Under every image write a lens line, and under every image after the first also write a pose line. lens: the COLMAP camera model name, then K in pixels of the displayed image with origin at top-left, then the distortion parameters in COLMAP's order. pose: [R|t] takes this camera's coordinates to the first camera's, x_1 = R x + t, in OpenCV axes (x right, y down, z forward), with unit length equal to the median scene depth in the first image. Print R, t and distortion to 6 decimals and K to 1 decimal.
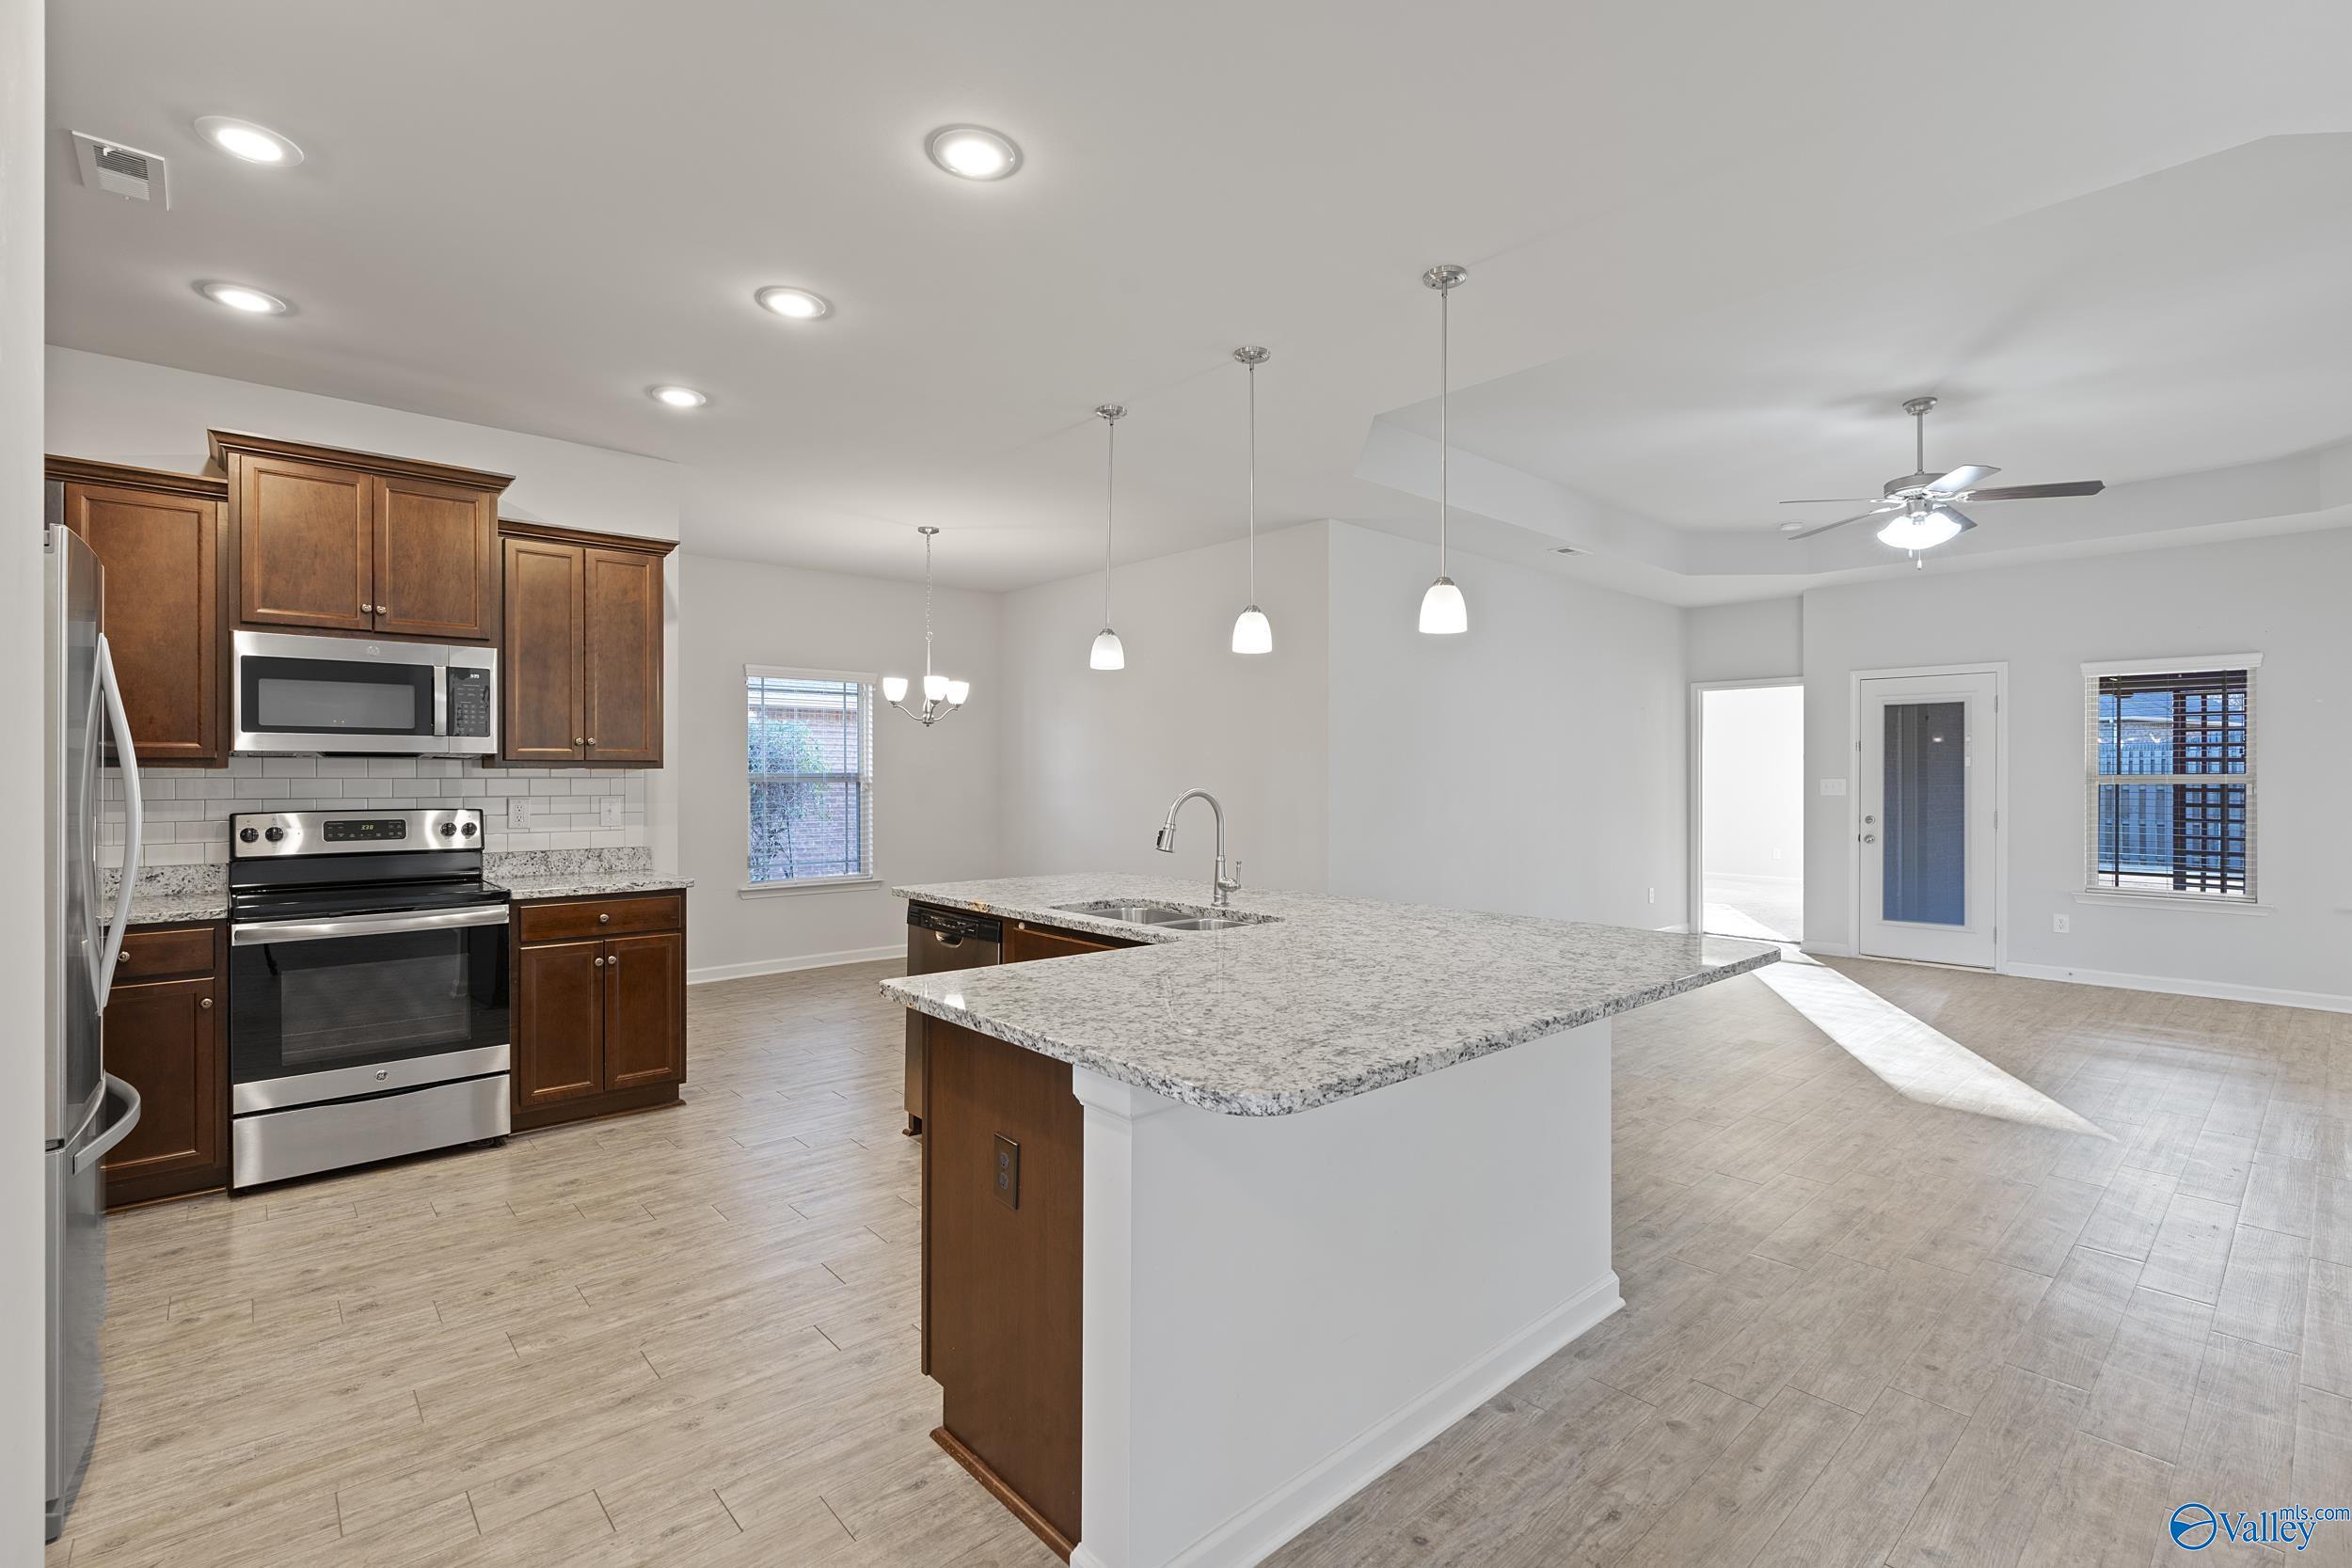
lens RADIAL K [[1067.9, 0, 1180.3], [0, 1067.9, 778.3], [0, 0, 1]] dist [-0.003765, 0.001244]
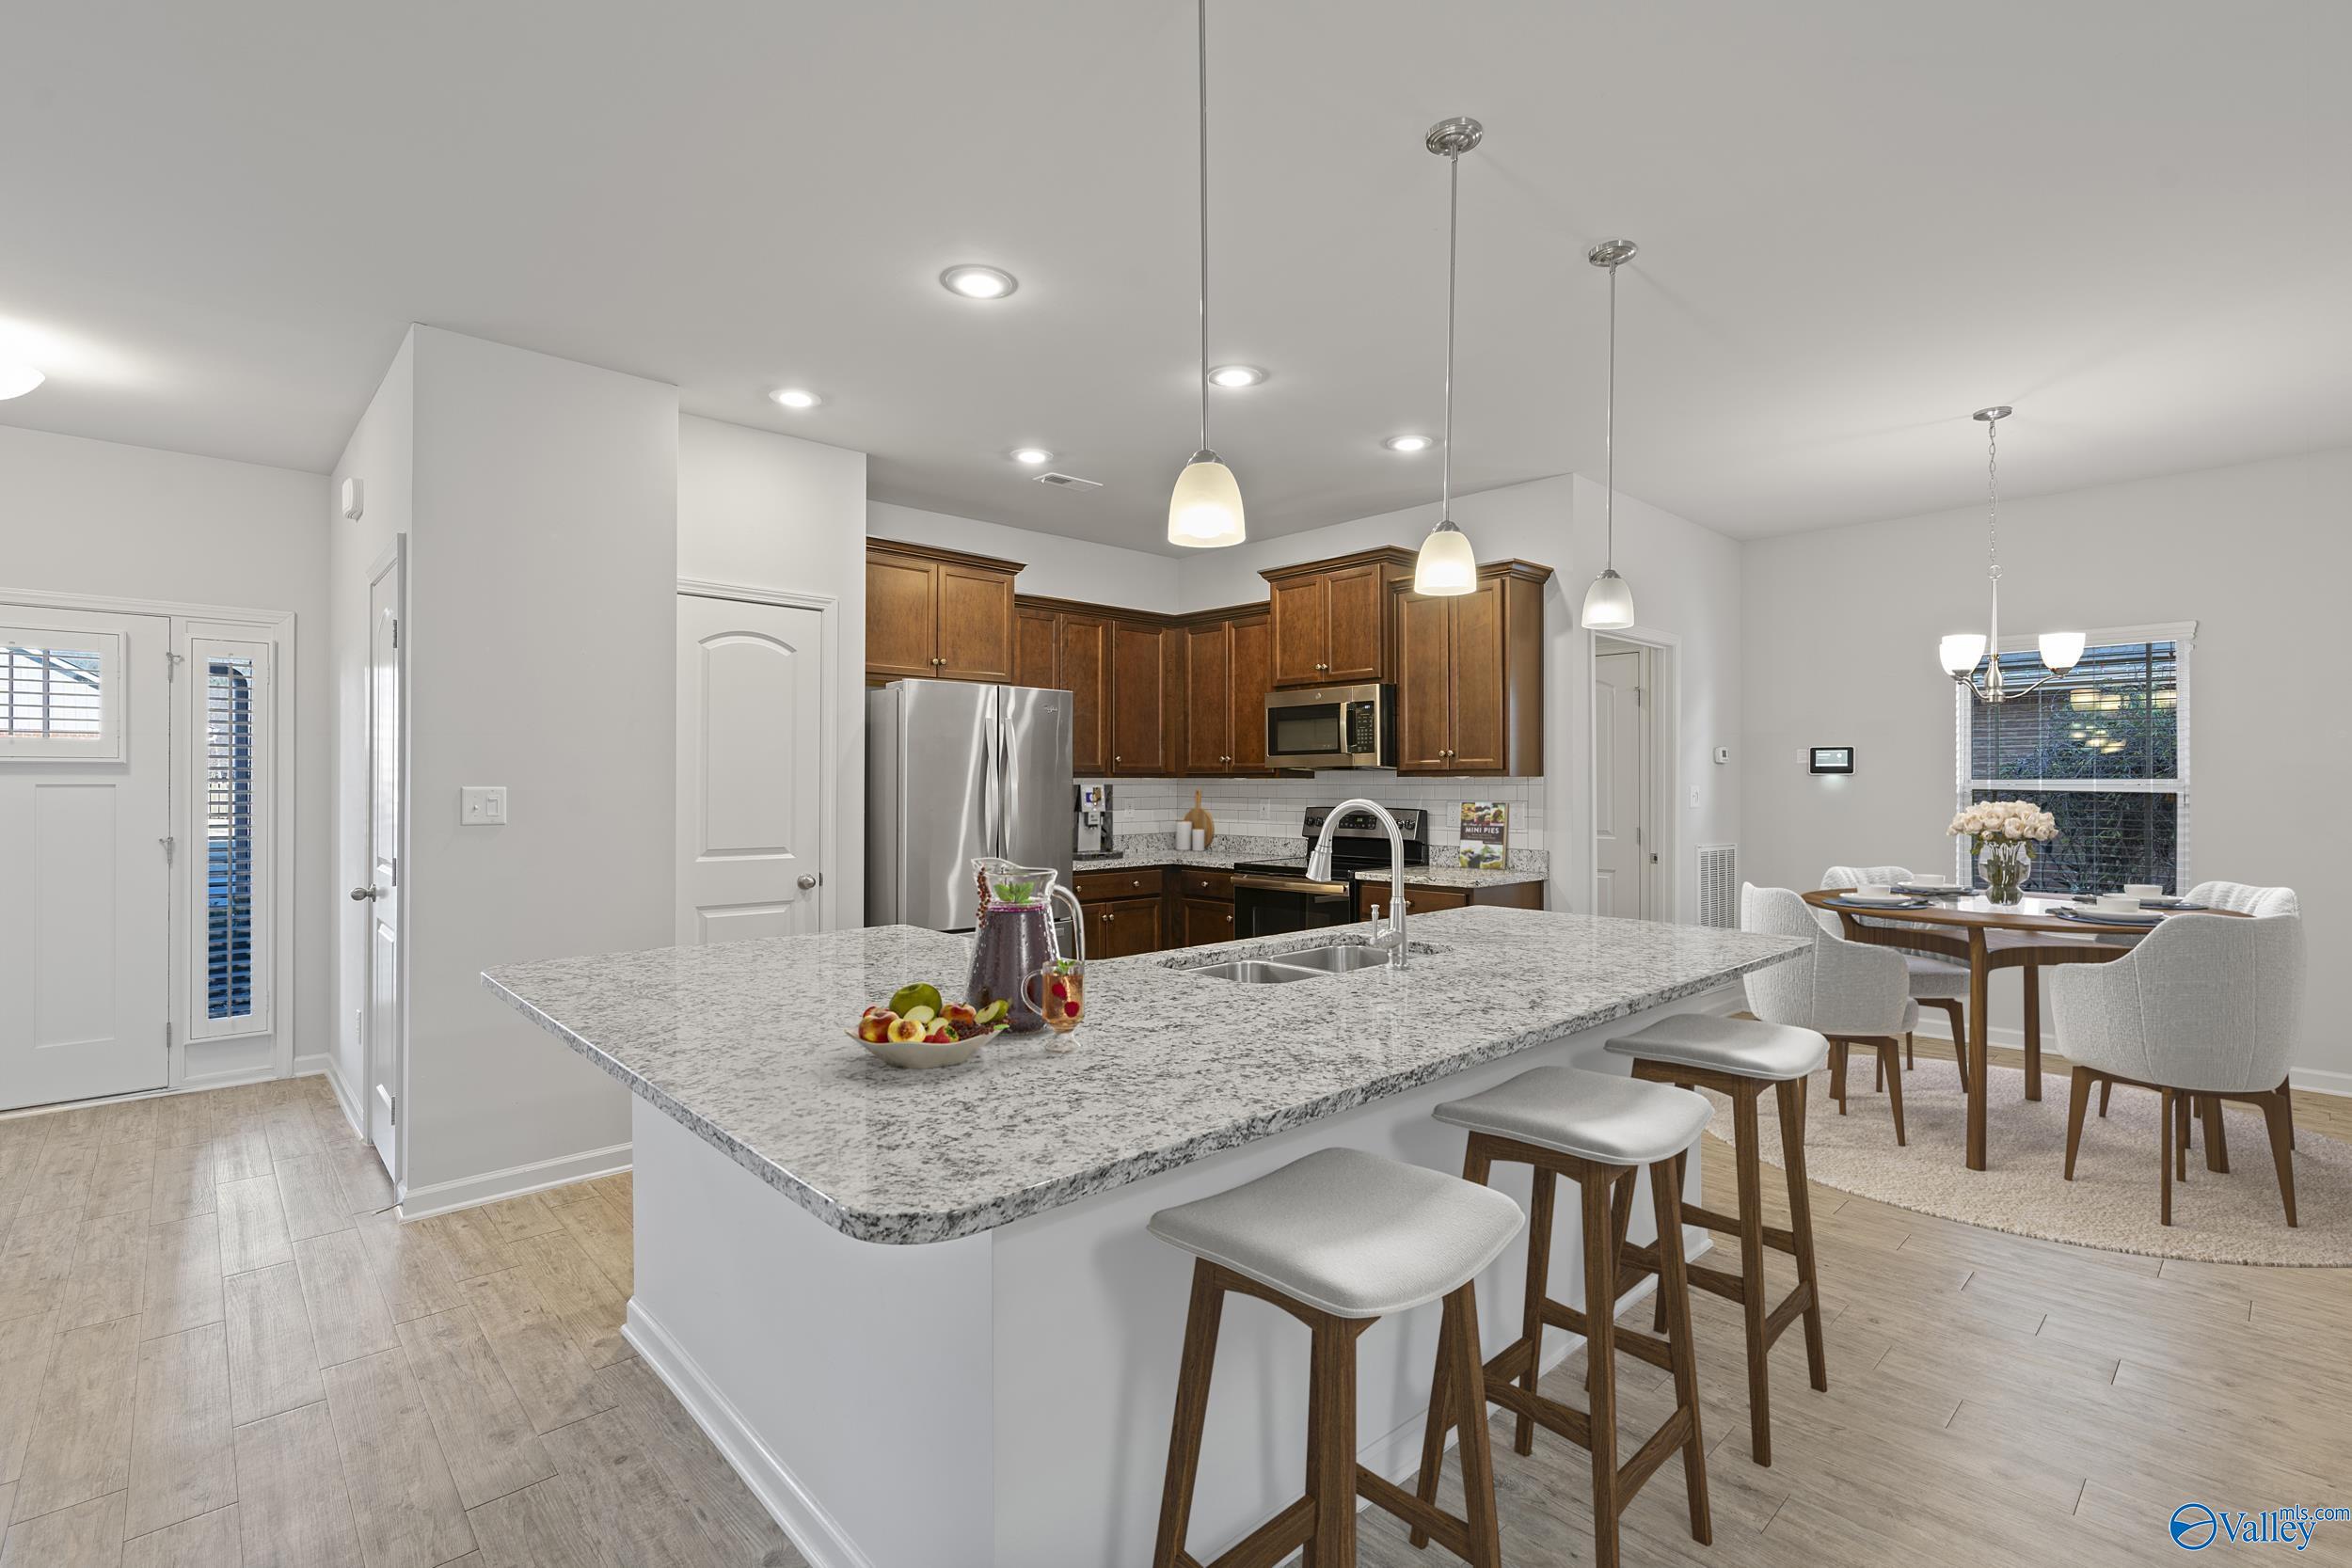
lens RADIAL K [[1067.9, 0, 1172.2], [0, 1067.9, 776.8], [0, 0, 1]] dist [-0.003765, 0.001244]
pose [[0.011384, -0.005426, -0.999920, 0.704829], [-0.002449, 0.999982, -0.005454, -0.002713], [0.999932, 0.002511, 0.011370, 0.809392]]
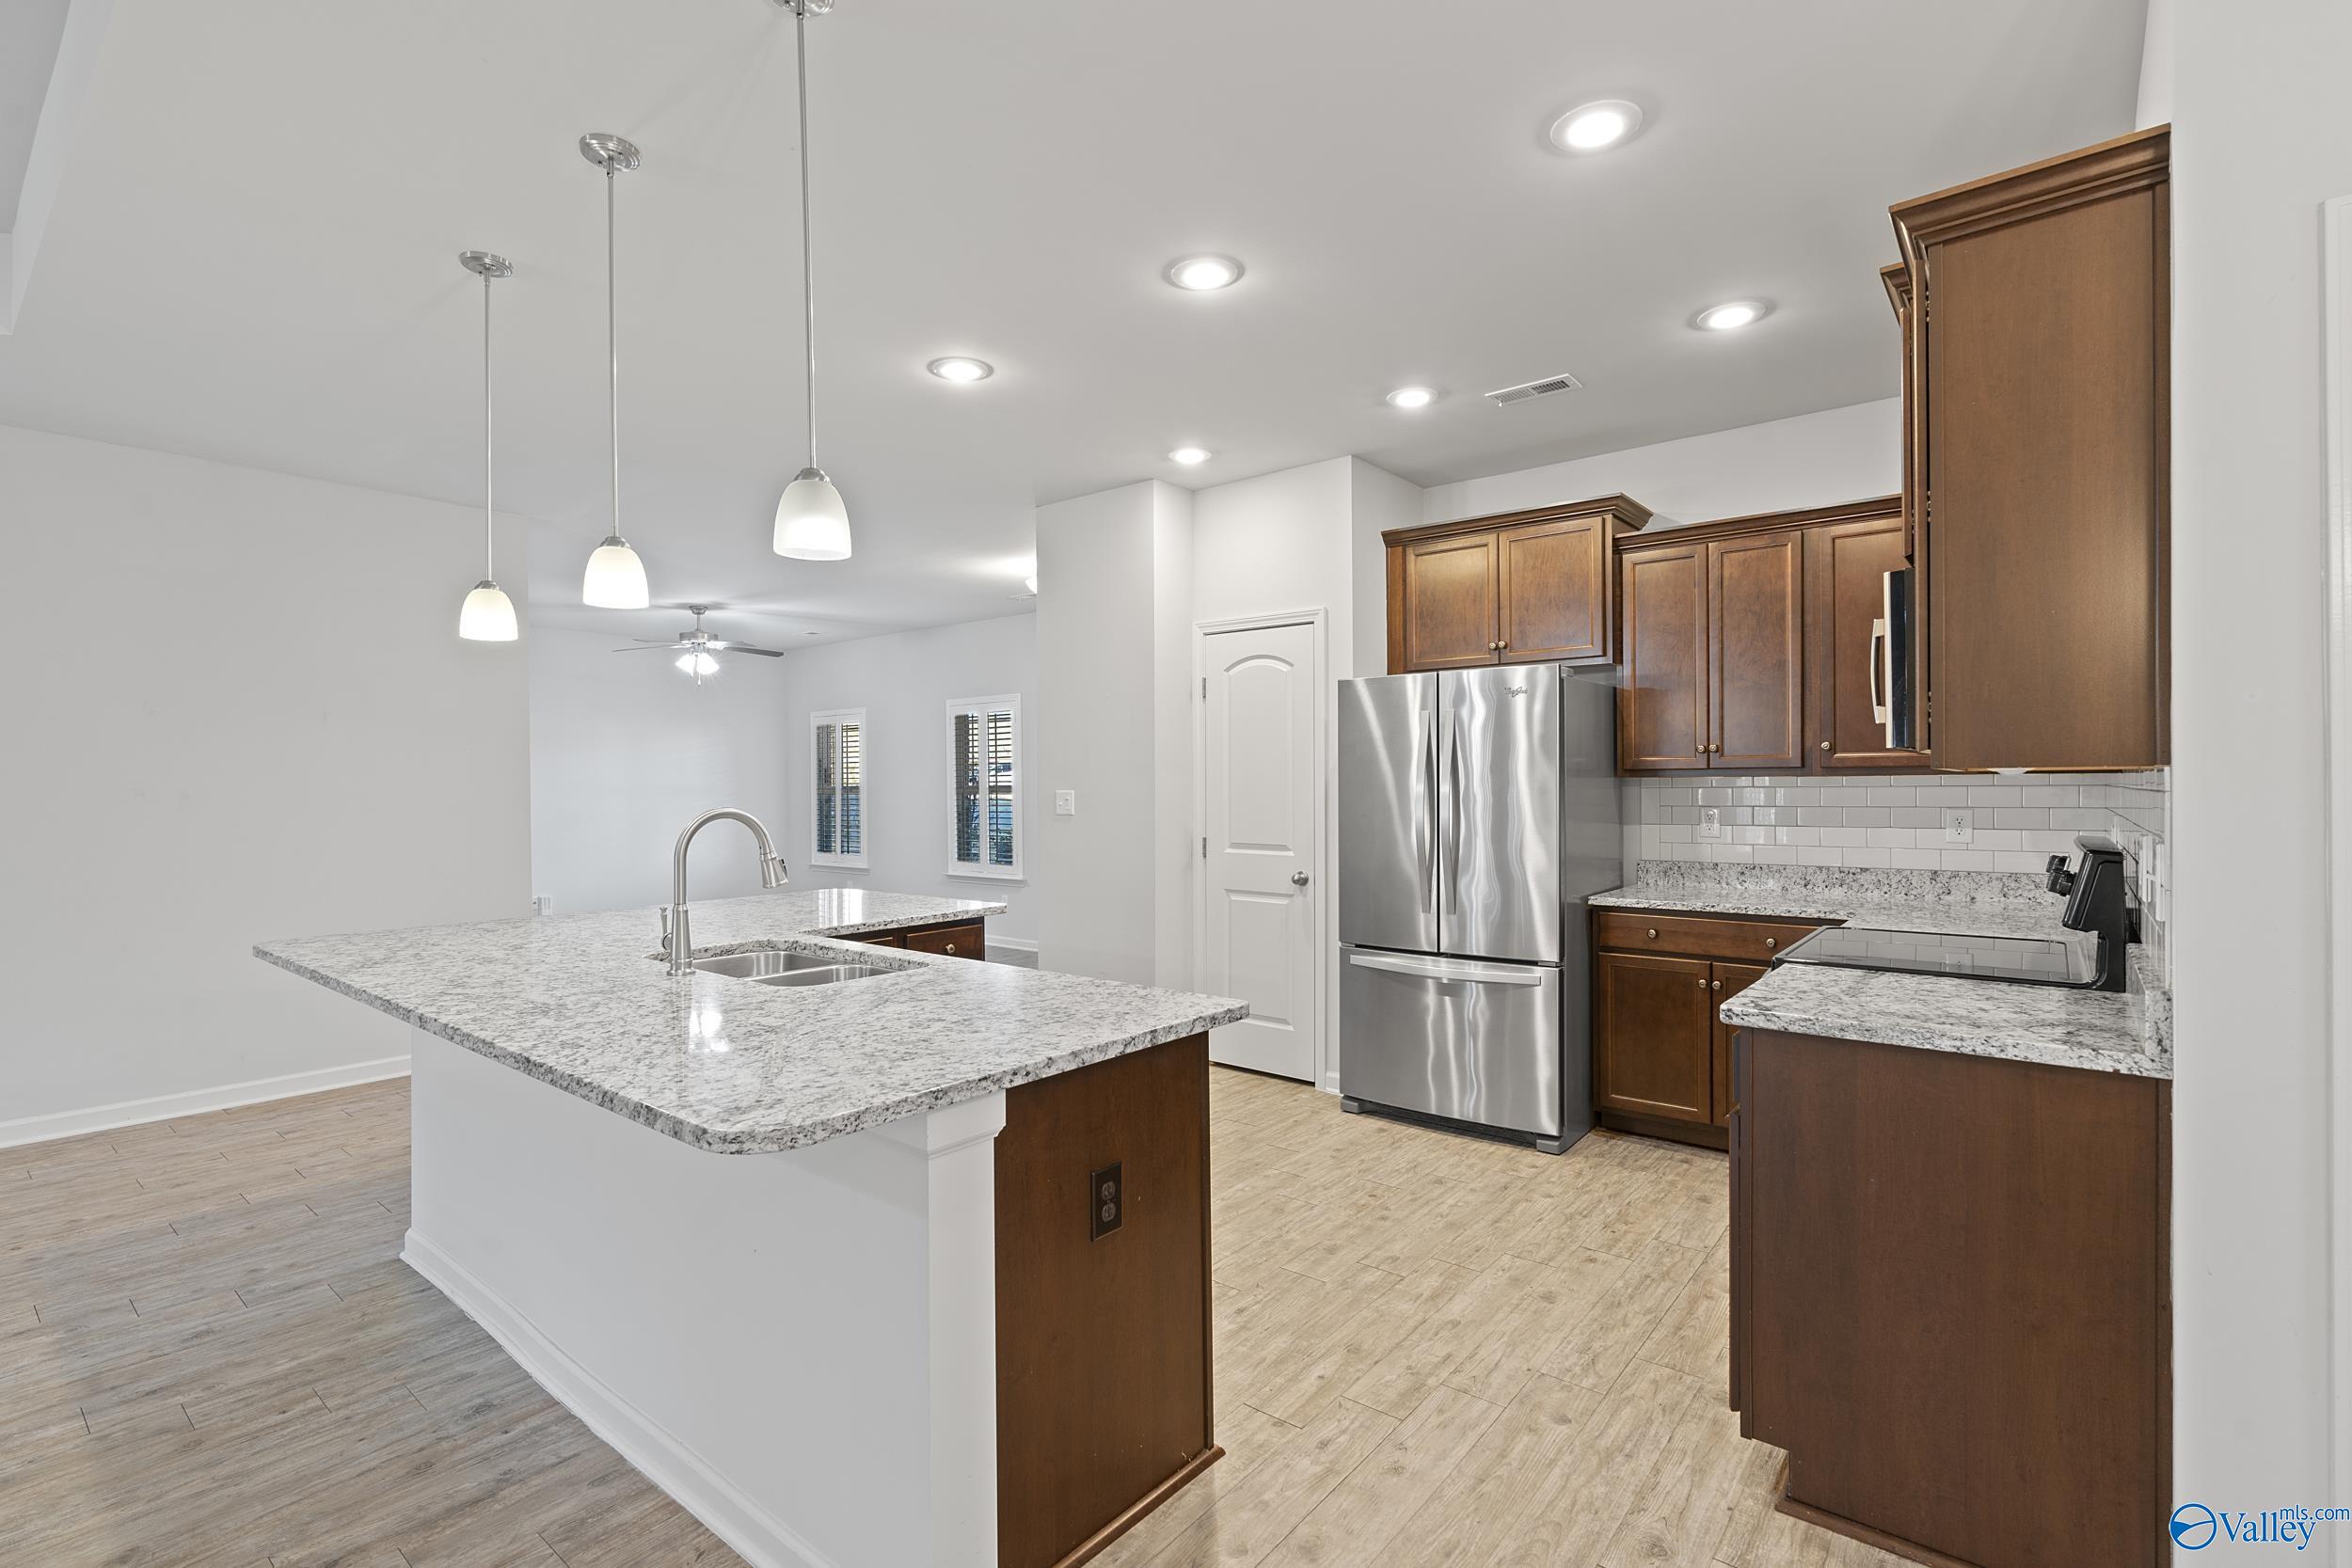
lens RADIAL K [[1067.9, 0, 1180.3], [0, 1067.9, 790.5], [0, 0, 1]] dist [-0.003765, 0.001244]
pose [[-0.987703, 0.006214, -0.156219, -0.172668], [0.005298, 0.999966, 0.006276, -0.006030], [0.156253, 0.005371, -0.987702, 1.678955]]
